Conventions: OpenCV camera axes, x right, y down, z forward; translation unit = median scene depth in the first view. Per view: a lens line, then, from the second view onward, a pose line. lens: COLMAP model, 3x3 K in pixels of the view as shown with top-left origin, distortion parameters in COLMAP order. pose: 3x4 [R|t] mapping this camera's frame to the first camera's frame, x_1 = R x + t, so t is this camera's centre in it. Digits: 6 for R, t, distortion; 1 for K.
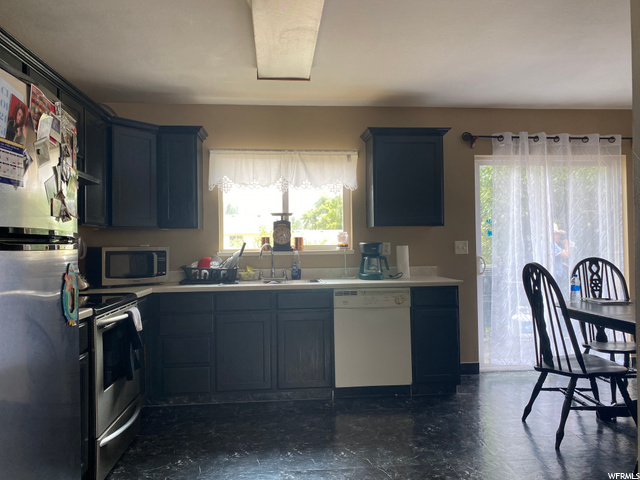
lens RADIAL K [[496.7, 0, 319.1], [0, 496.7, 235.6], [0, 0, 1]] dist [0.069973, -0.003838]
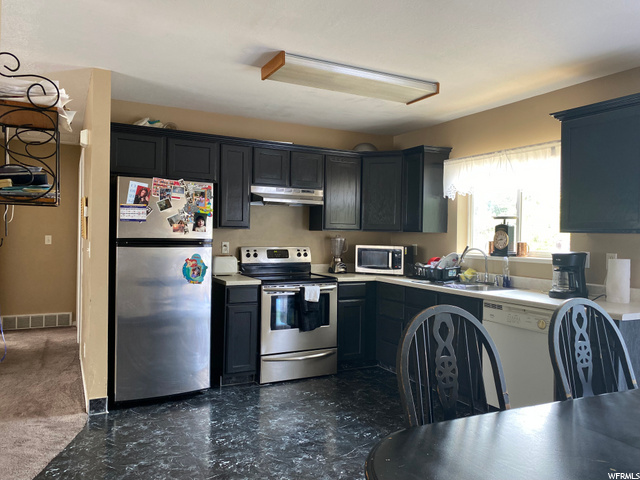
lens RADIAL K [[496.7, 0, 323.0], [0, 496.7, 242.8], [0, 0, 1]] dist [0.069973, -0.003838]
pose [[0.398116, 0.040009, -0.916462, 0.669252], [-0.000026, 0.999049, 0.043604, -0.036210], [0.917335, -0.017336, 0.397739, 0.290290]]
